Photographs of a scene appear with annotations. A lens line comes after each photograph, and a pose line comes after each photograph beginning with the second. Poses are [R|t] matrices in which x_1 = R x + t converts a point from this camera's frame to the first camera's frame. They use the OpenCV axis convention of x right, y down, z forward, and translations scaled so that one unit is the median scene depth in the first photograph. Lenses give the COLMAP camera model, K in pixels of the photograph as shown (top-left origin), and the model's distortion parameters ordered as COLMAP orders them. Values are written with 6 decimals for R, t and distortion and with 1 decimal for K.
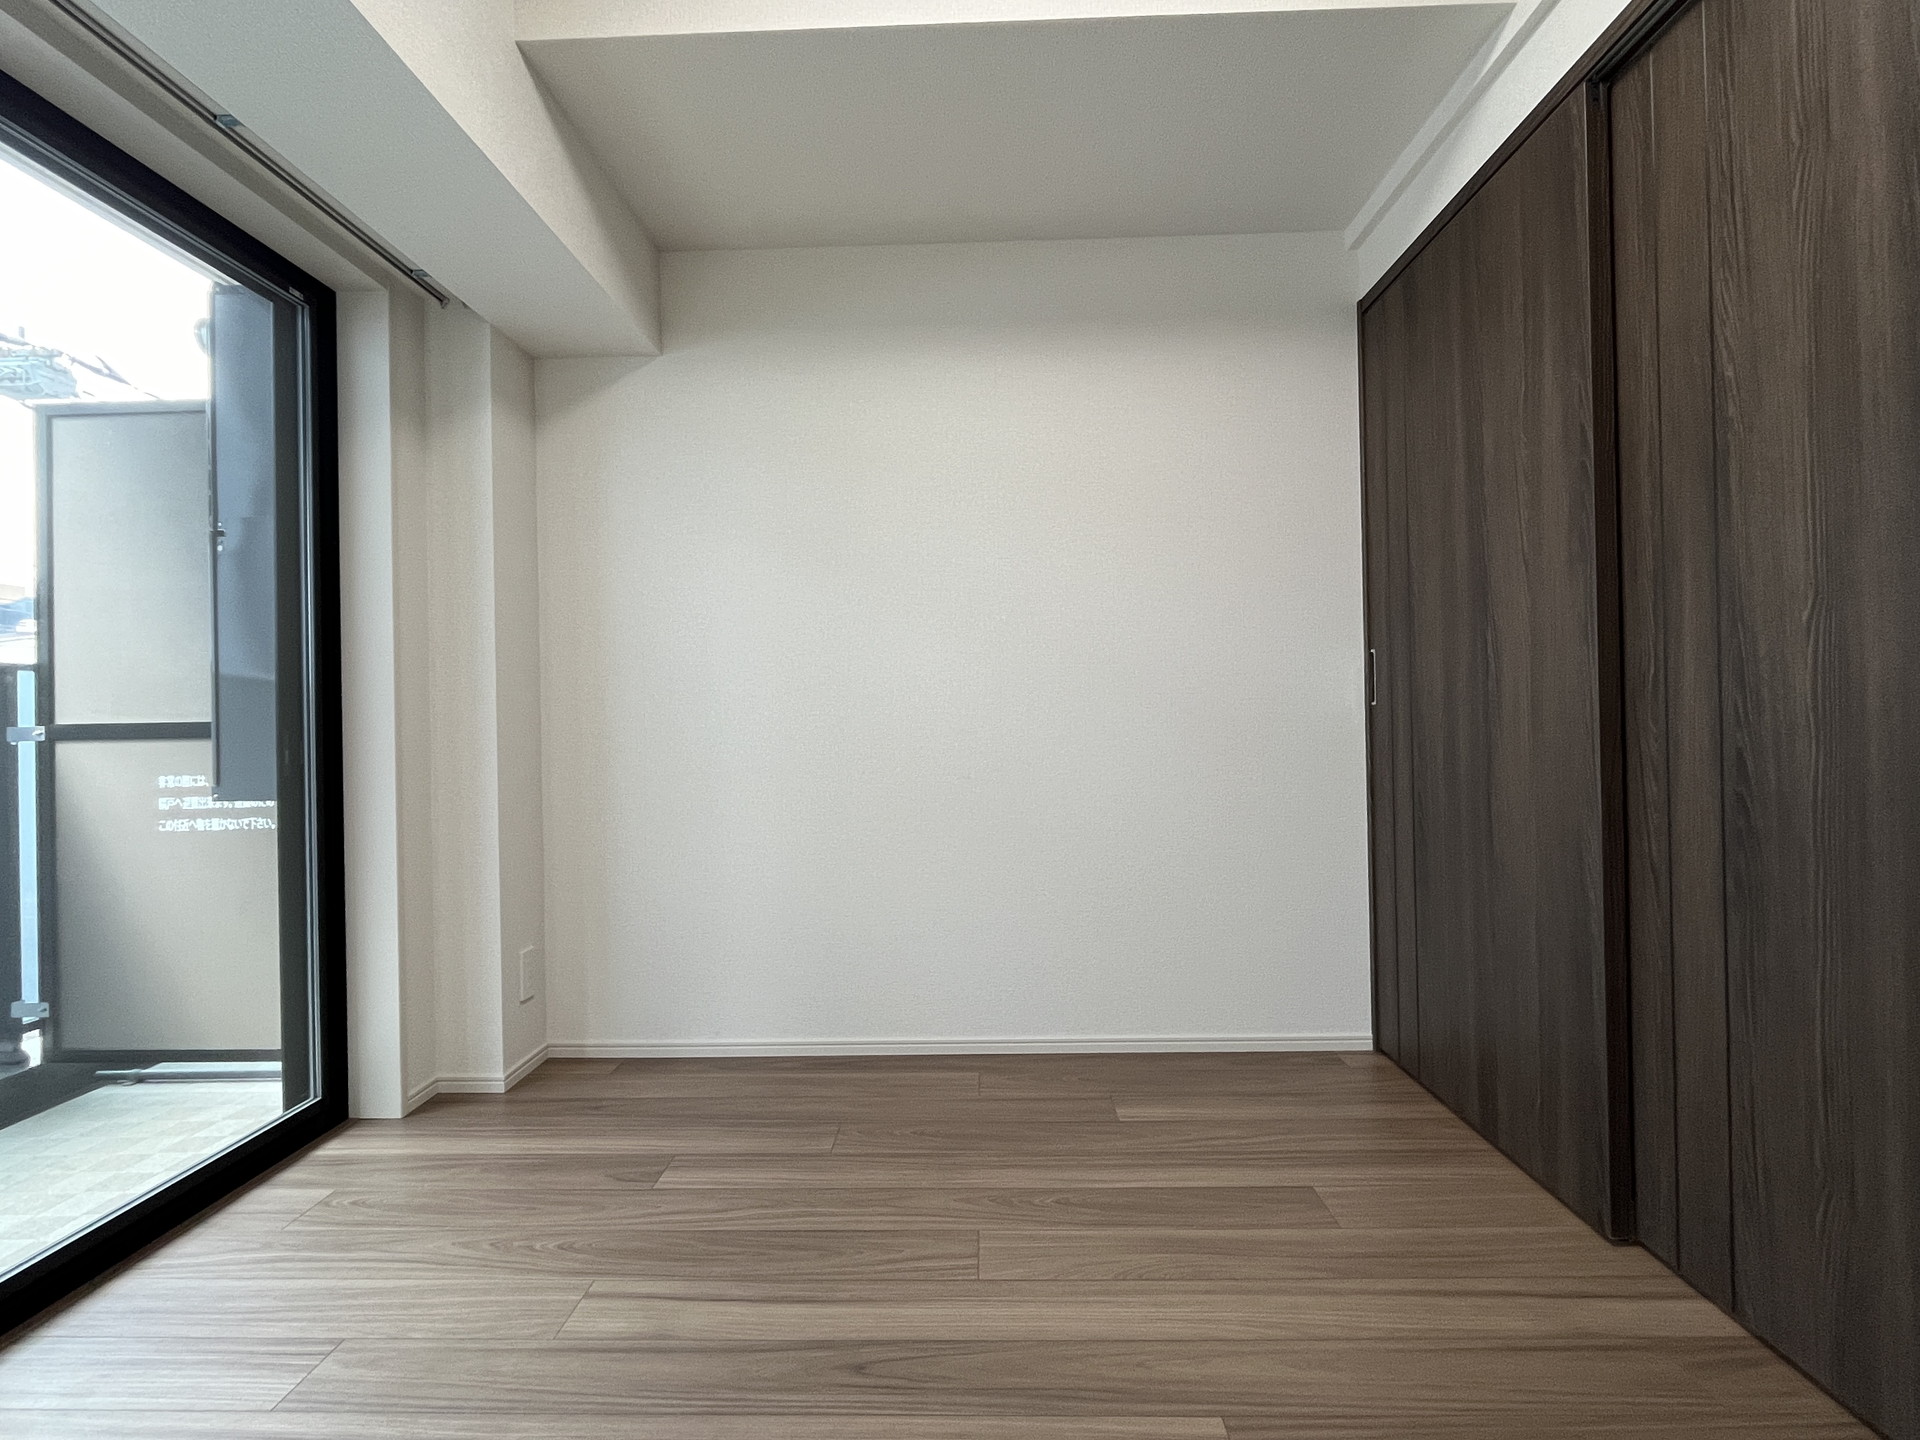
lens RADIAL K [[951.6, 0, 960.3], [0, 951.6, 726.7], [0, 0, 1]] dist [-0.006040, 0.000396]
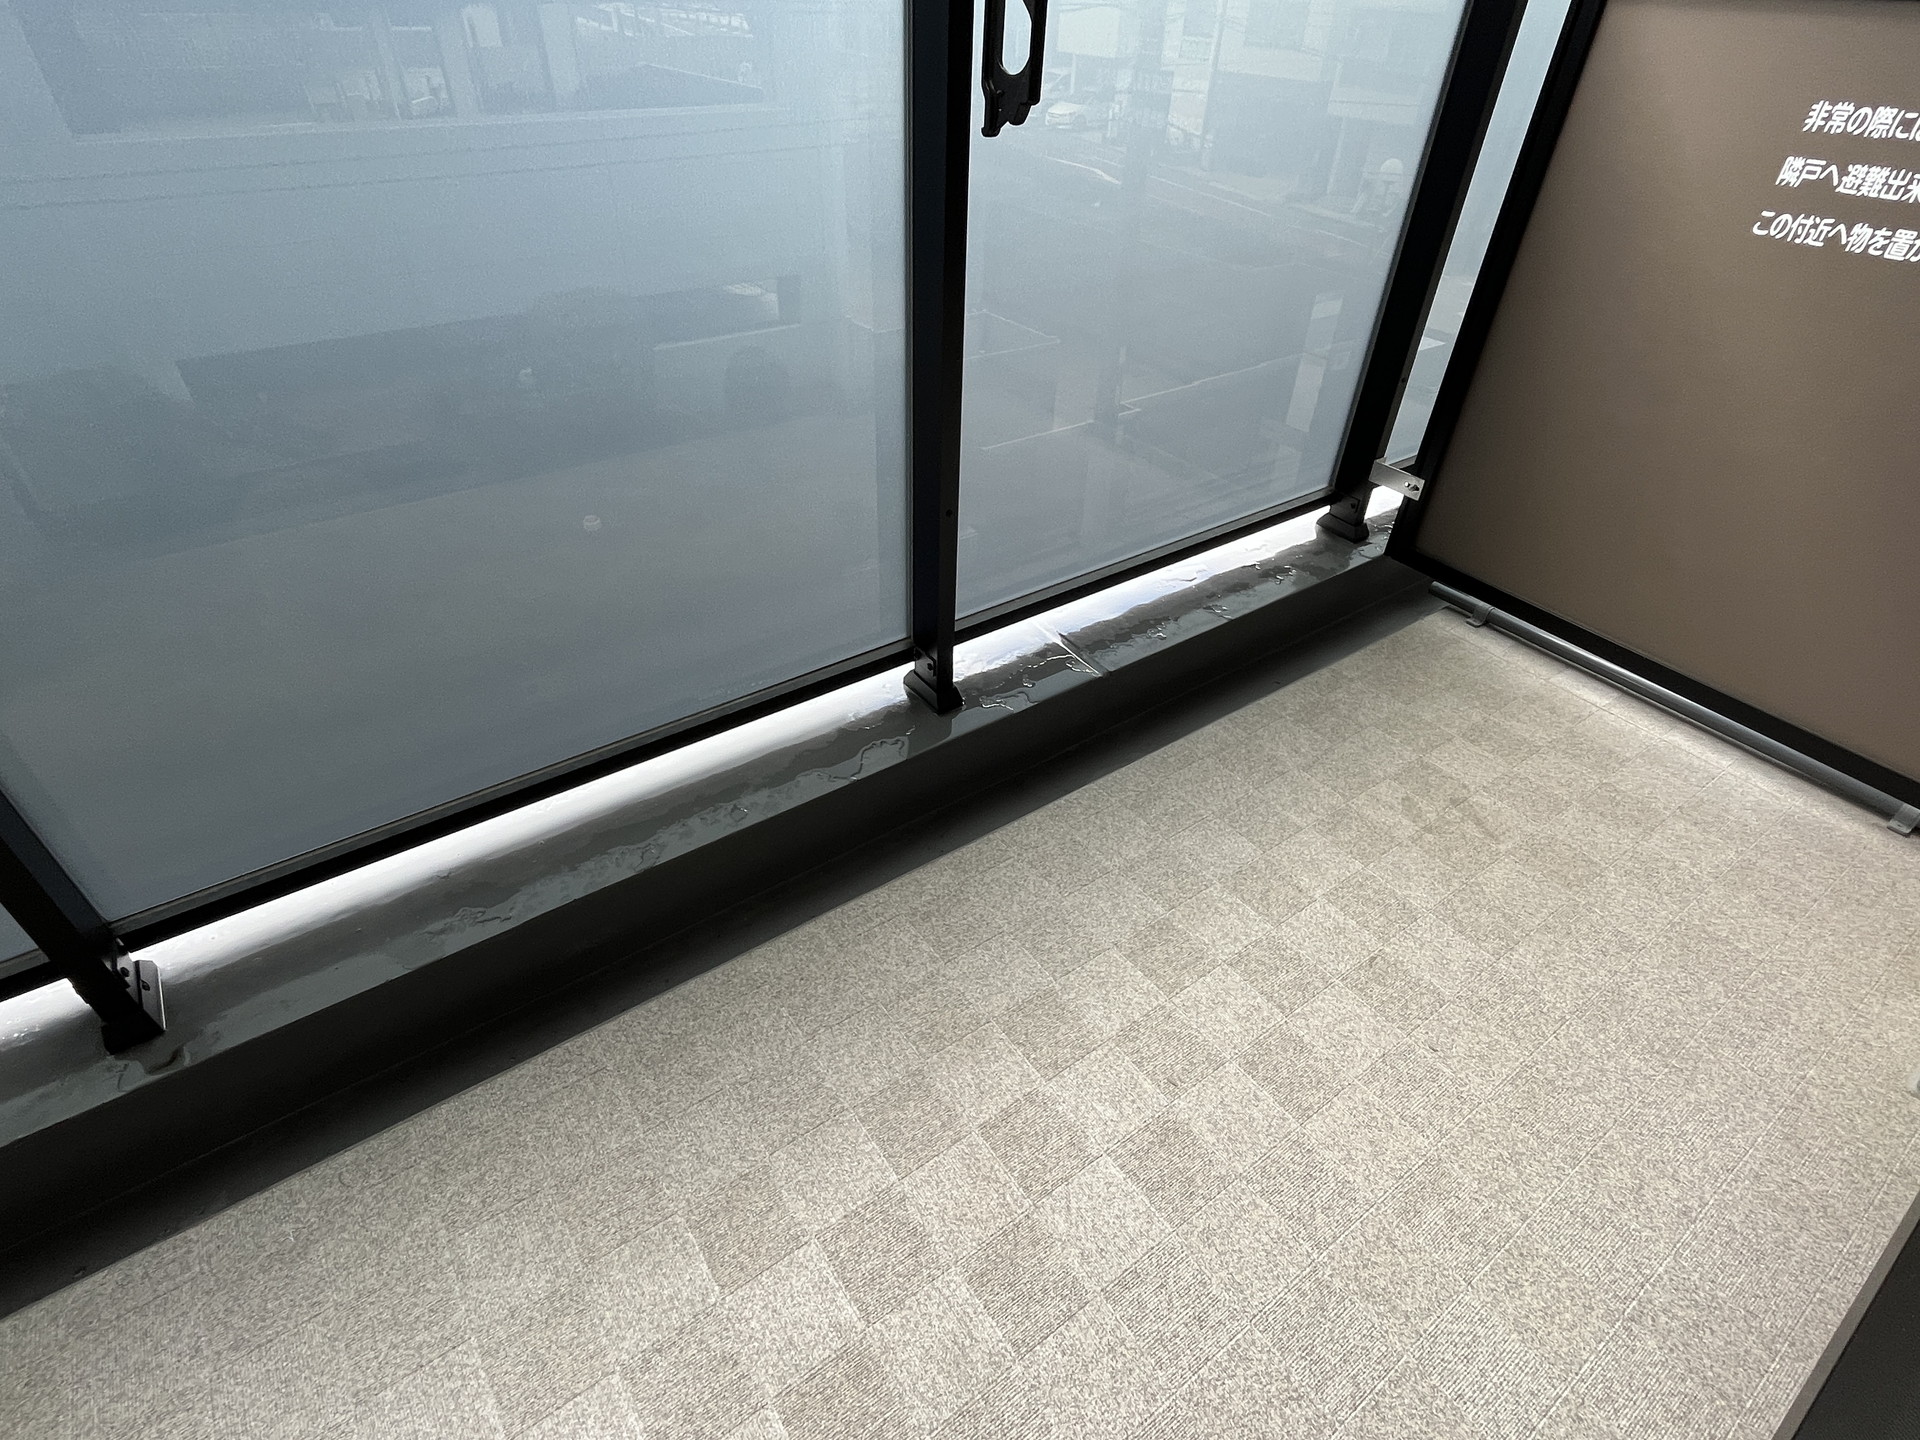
lens RADIAL K [[951.6, 0, 966.4], [0, 951.6, 706.6], [0, 0, 1]] dist [-0.006040, 0.000396]
pose [[0.604311, 0.518007, -0.605373, -0.812988], [-0.043308, 0.780038, 0.624232, 0.017785], [0.795571, -0.351013, 0.493819, 0.437806]]
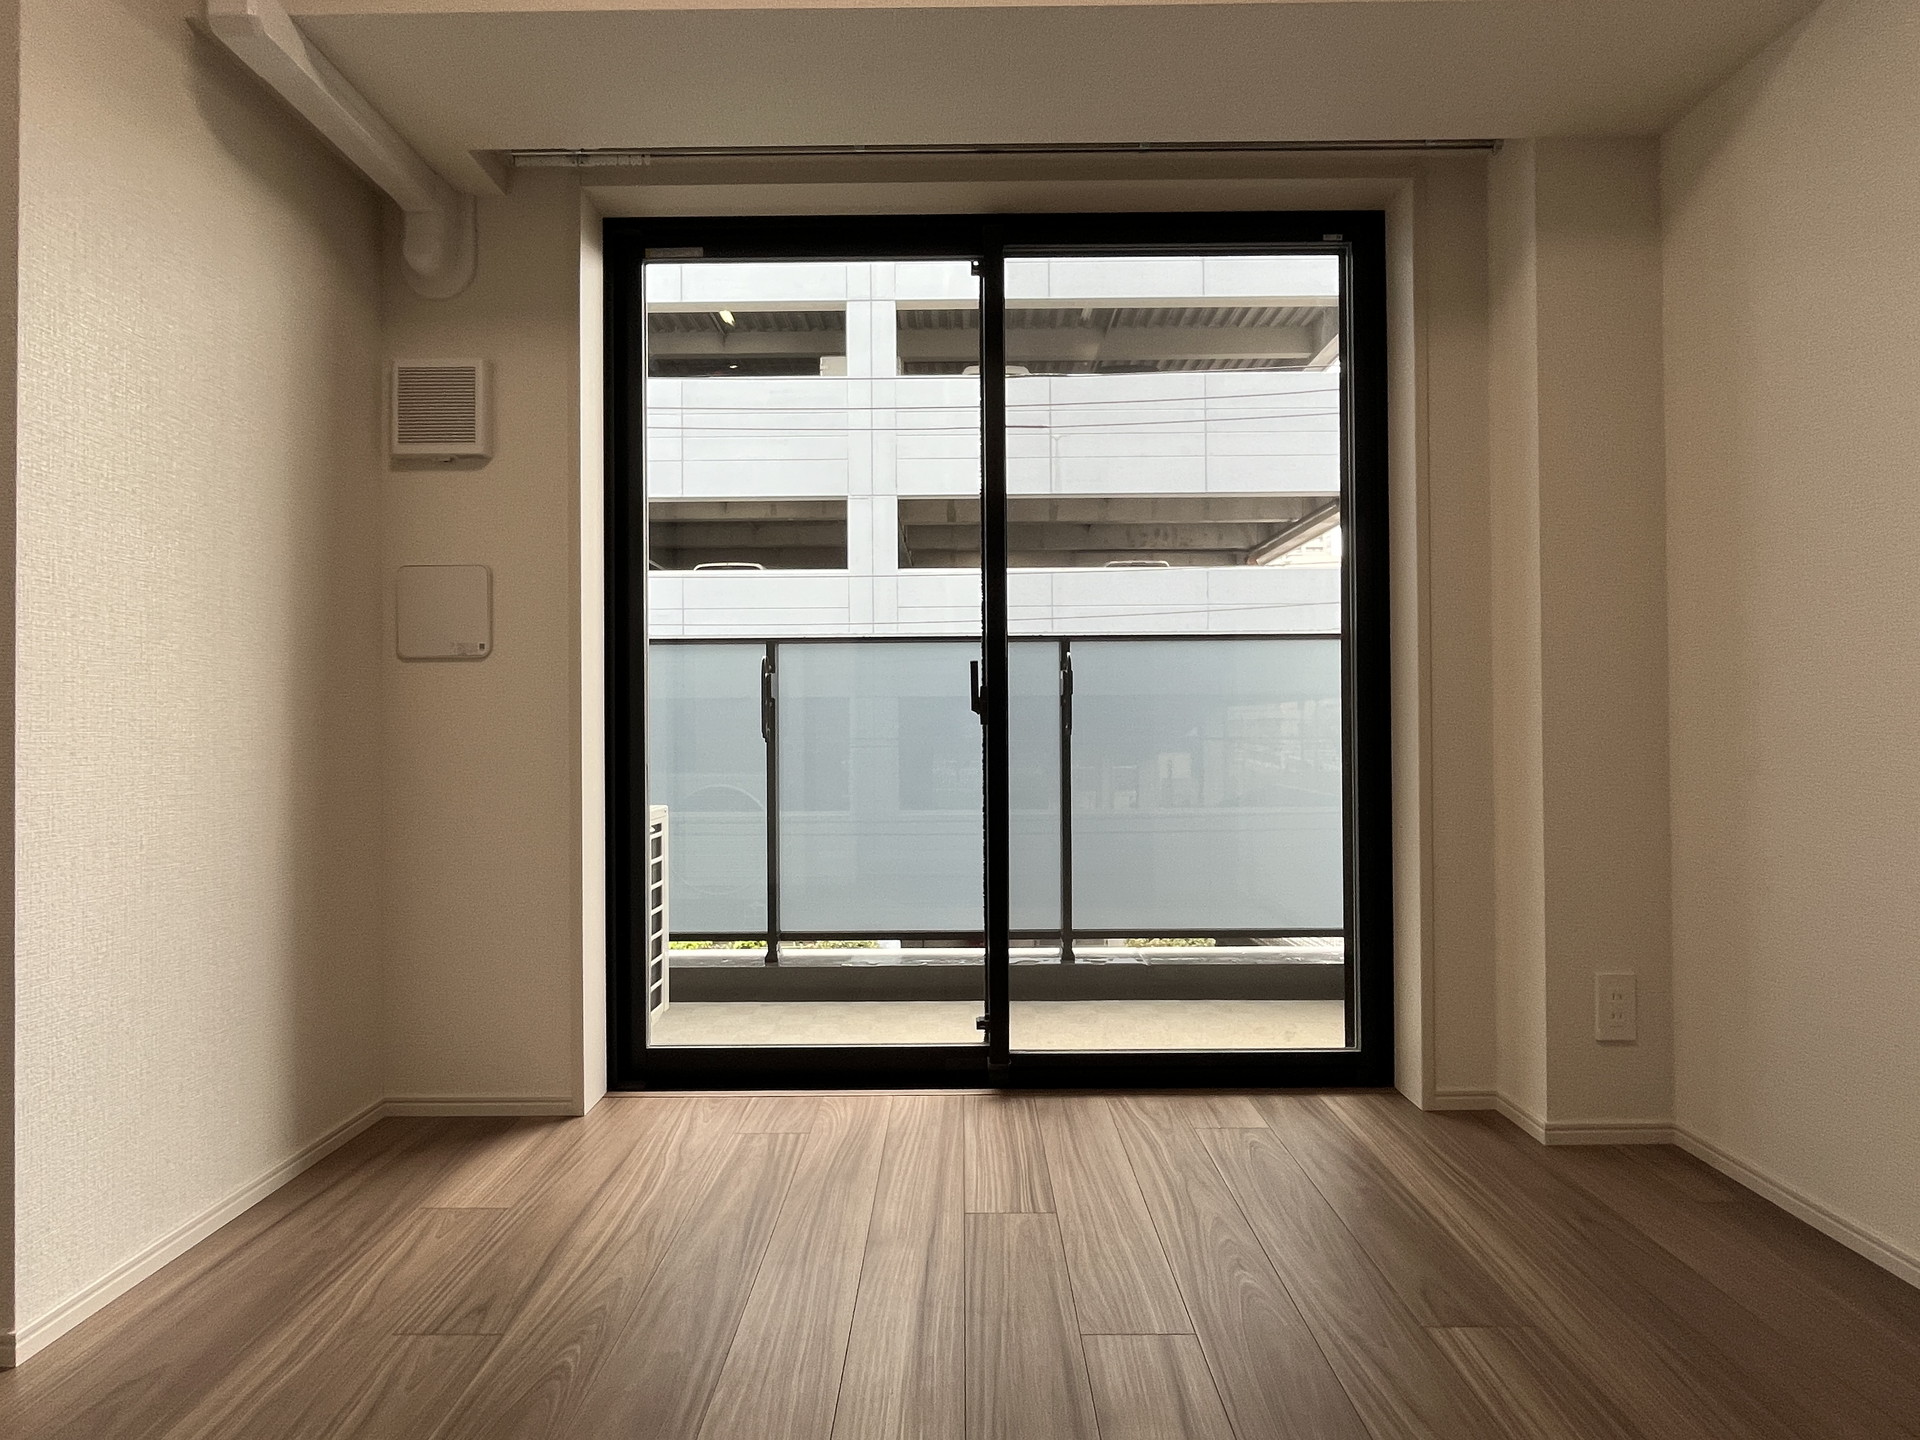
lens RADIAL K [[951.6, 0, 967.2], [0, 951.6, 753.0], [0, 0, 1]] dist [-0.006040, 0.000396]
pose [[0.031001, 0.049774, -0.998279, 0.284809], [0.004428, 0.998743, 0.049935, 0.026758], [0.999510, -0.005968, 0.030742, 0.547710]]
